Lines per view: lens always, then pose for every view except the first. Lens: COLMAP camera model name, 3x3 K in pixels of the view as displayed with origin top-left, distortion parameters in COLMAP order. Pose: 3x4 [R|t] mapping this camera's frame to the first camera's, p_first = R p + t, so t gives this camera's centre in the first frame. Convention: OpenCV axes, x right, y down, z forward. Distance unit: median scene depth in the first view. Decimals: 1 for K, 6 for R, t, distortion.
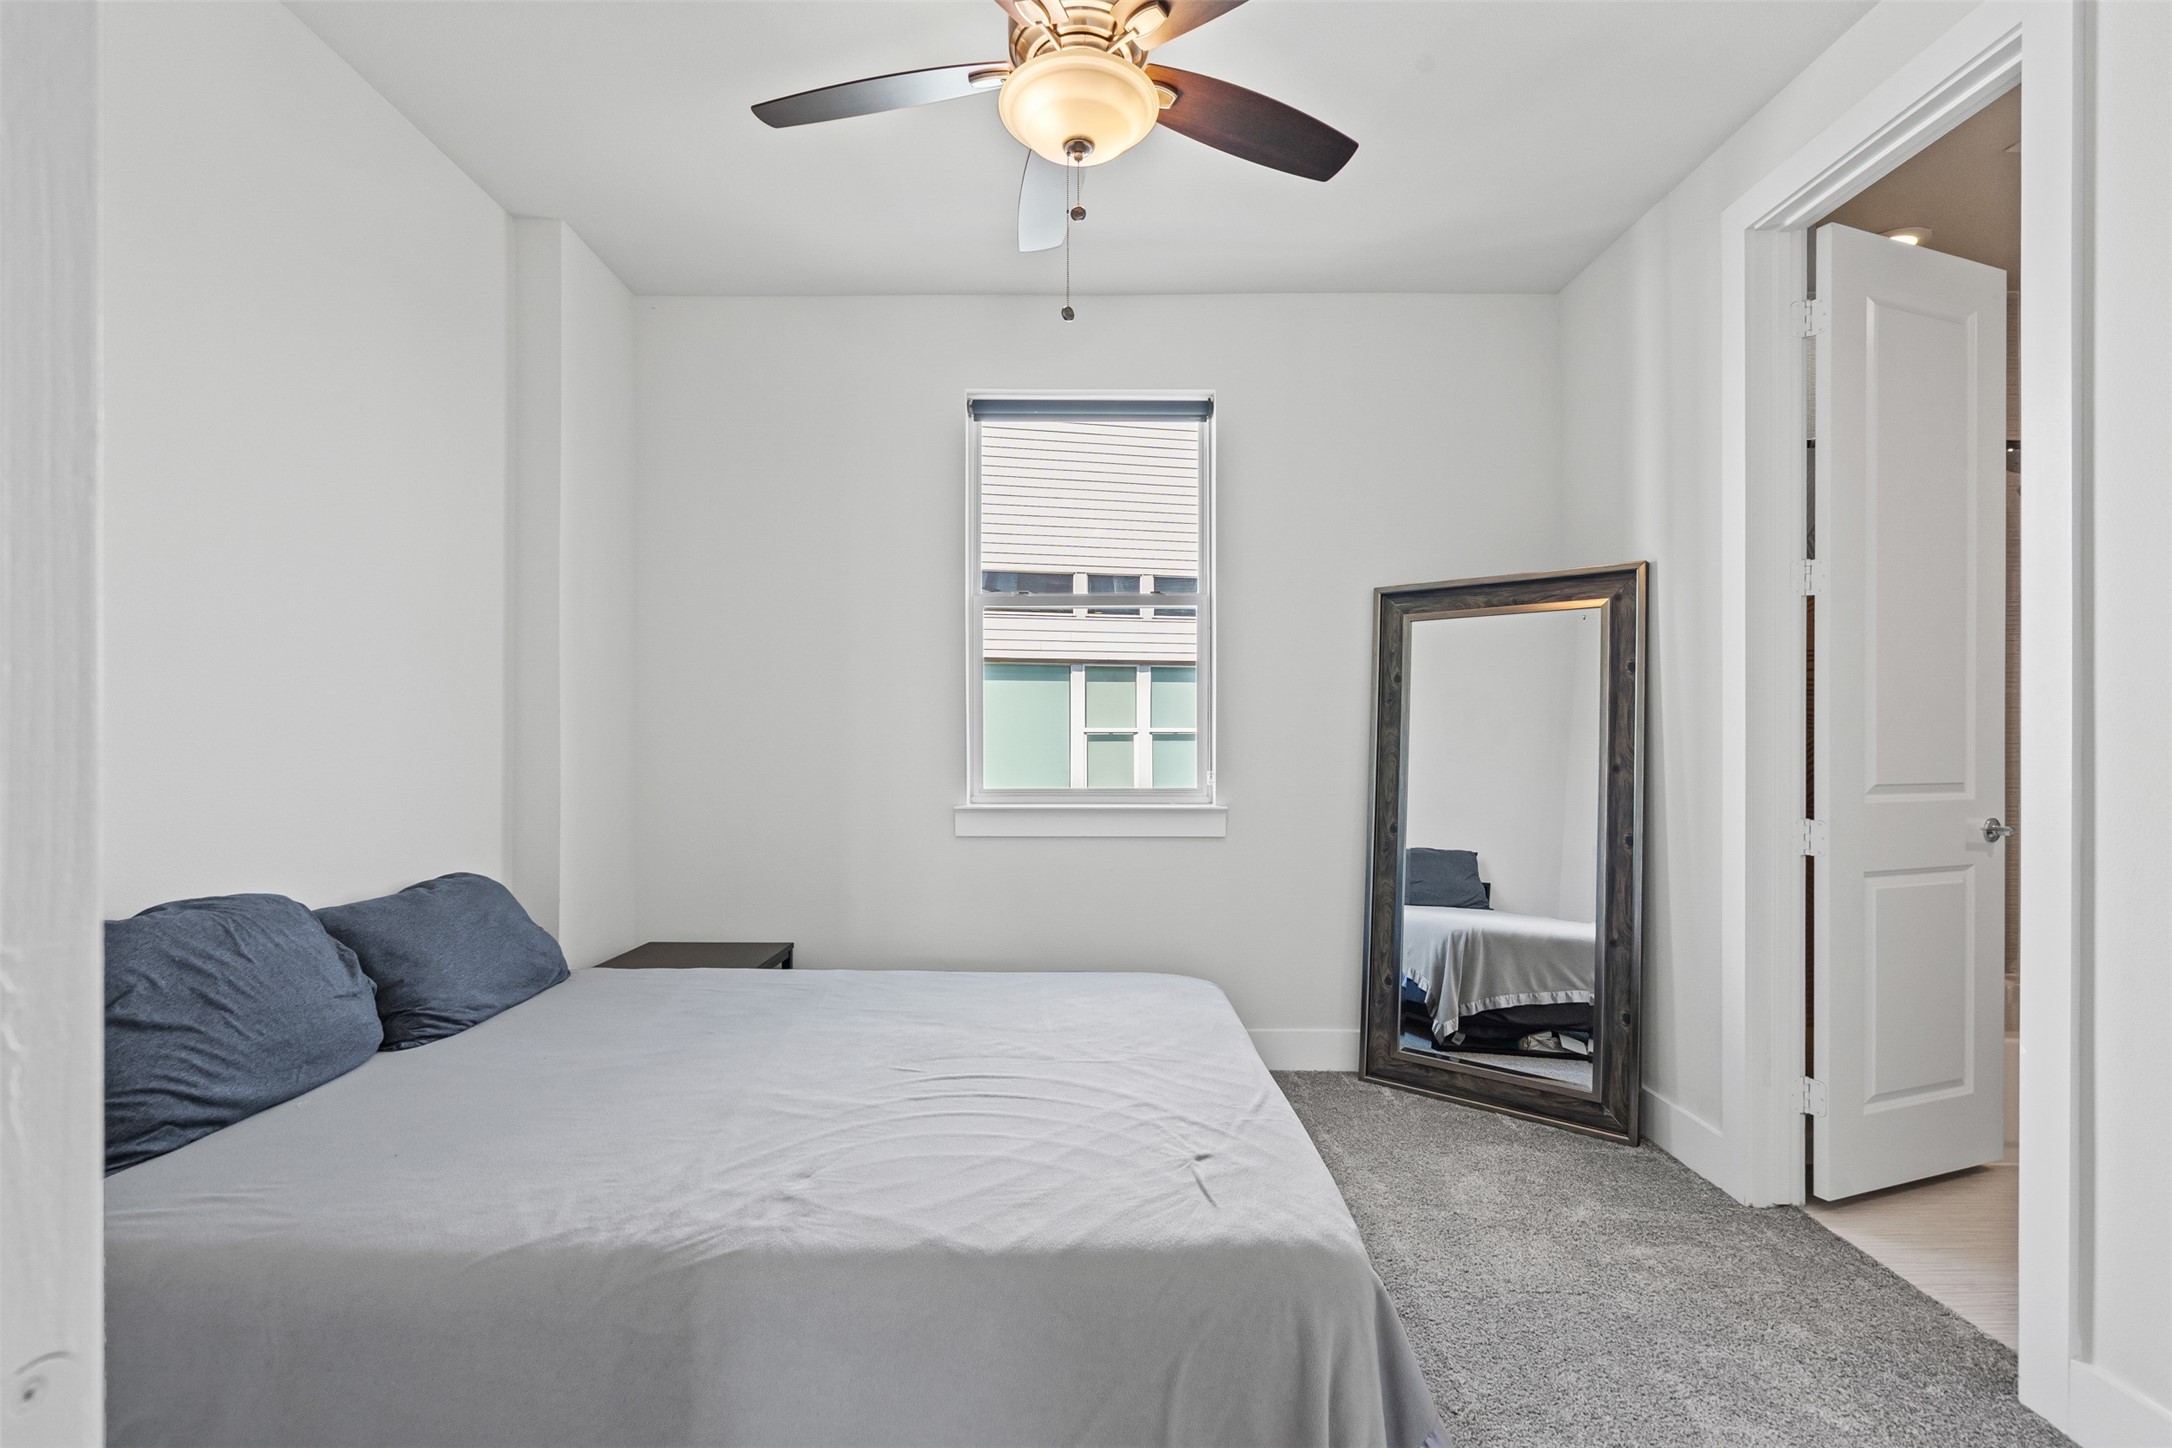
lens RADIAL K [[998.3, 0, 1073.0], [0, 998.3, 723.8], [0, 0, 1]] dist [-0.000471, 0.000922]
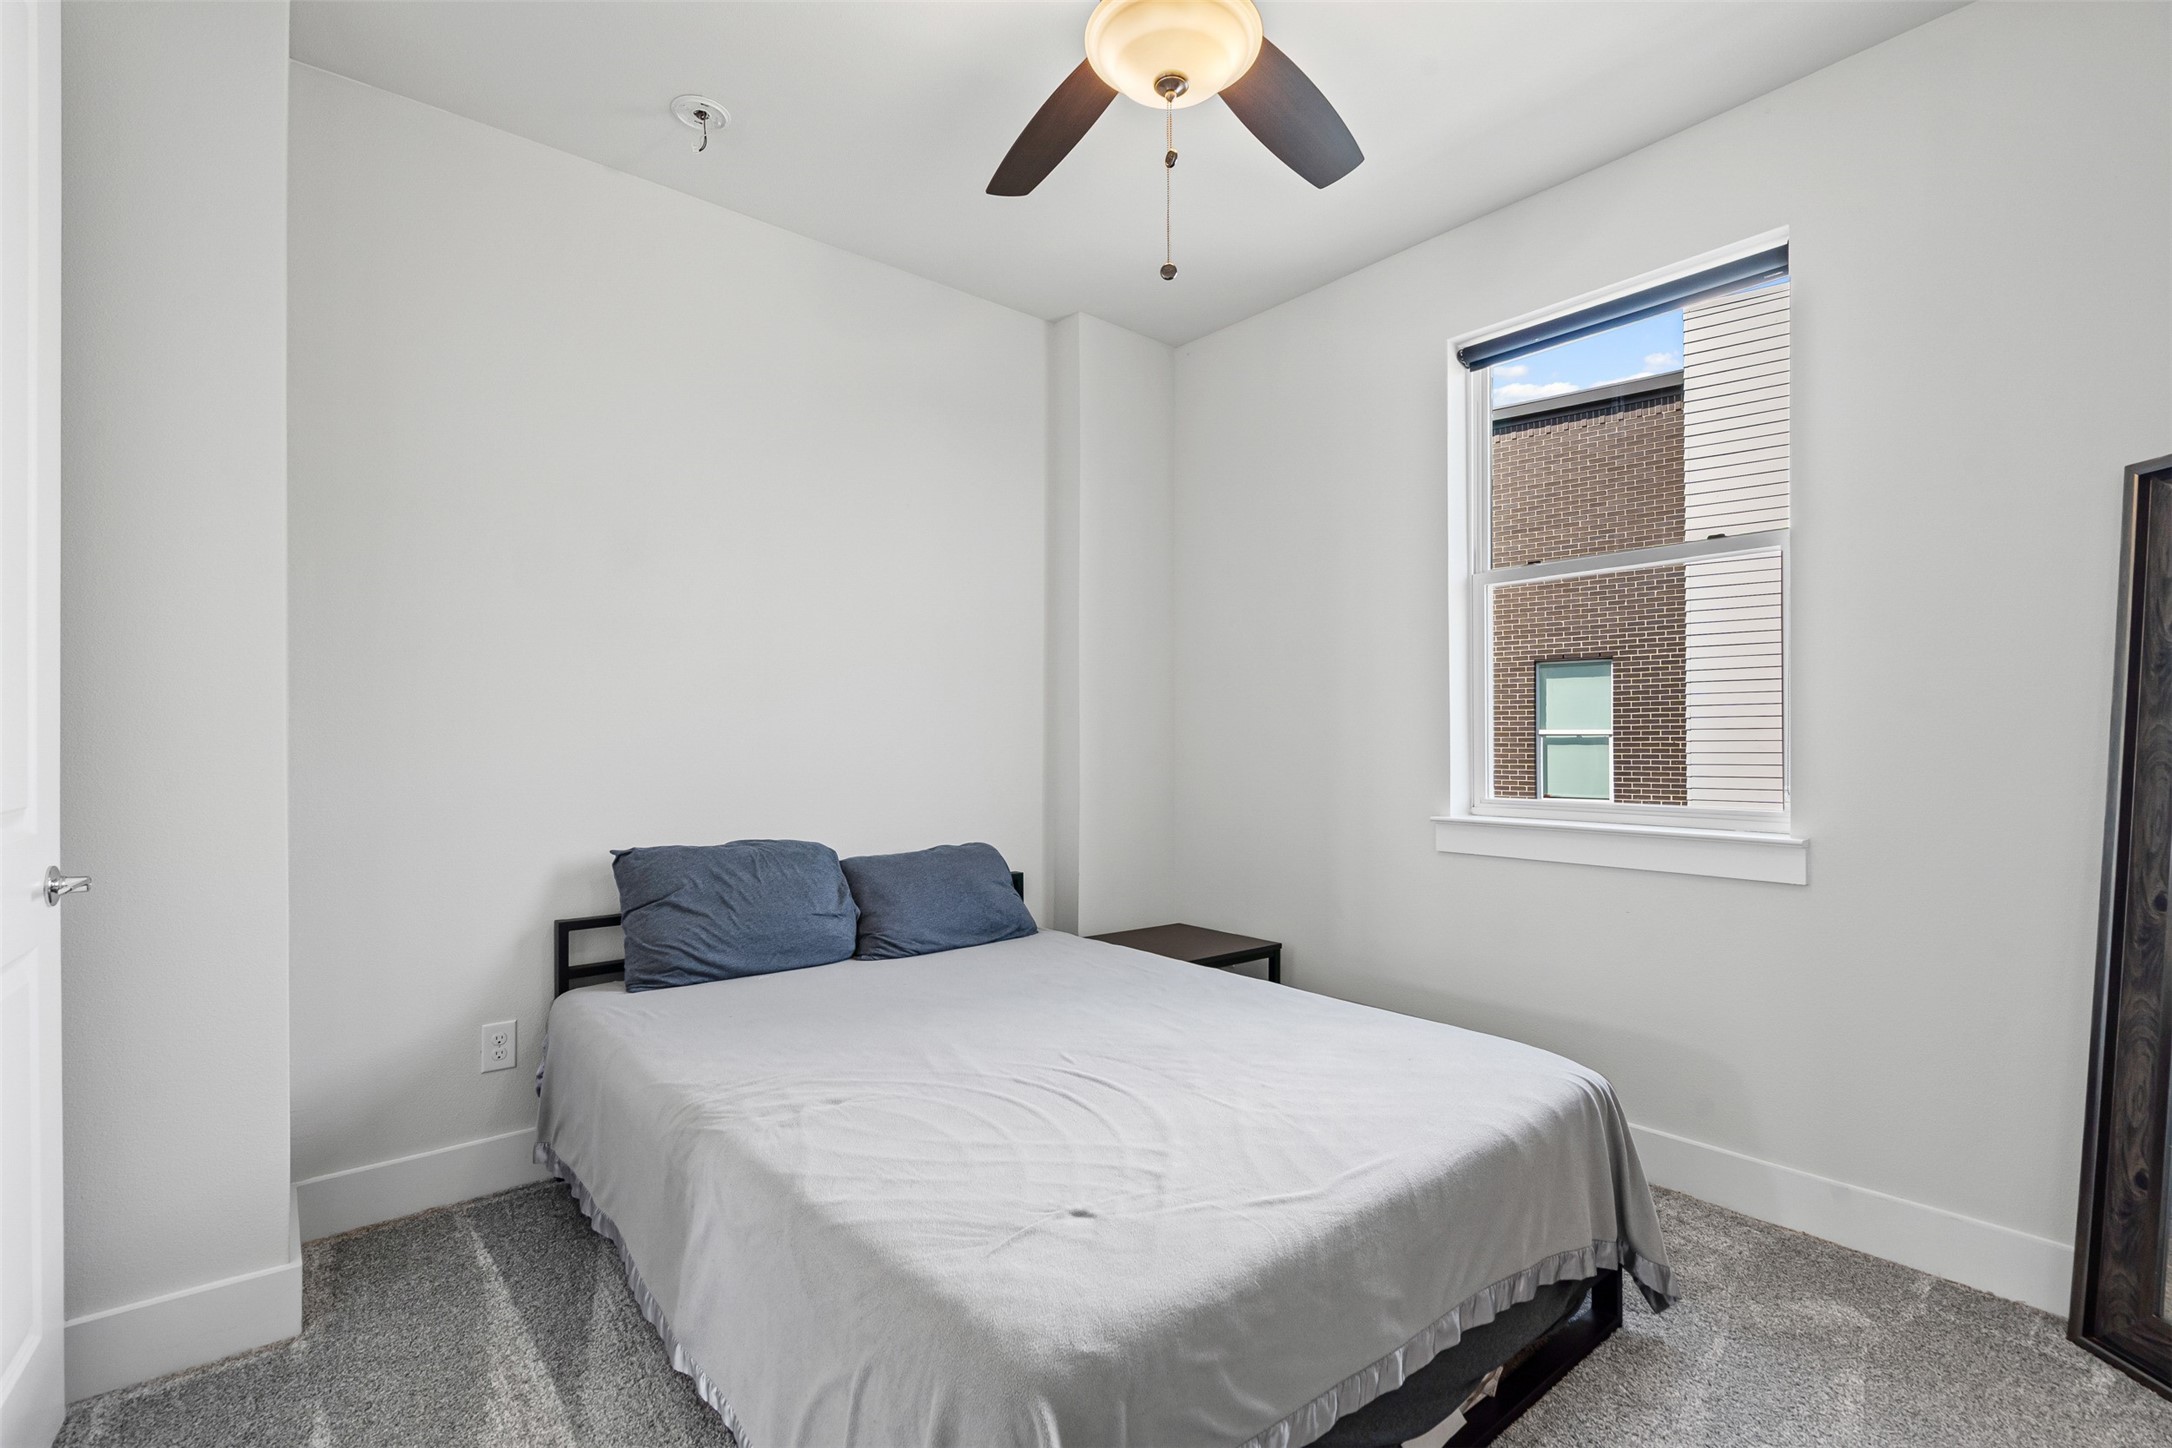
lens RADIAL K [[998.3, 0, 1074.5], [0, 998.3, 723.8], [0, 0, 1]] dist [-0.000471, 0.000922]
pose [[0.639412, -0.016293, -0.768691, 0.636135], [0.010639, 0.999867, -0.012344, 0.014431], [0.768790, -0.000285, 0.639501, 0.348821]]
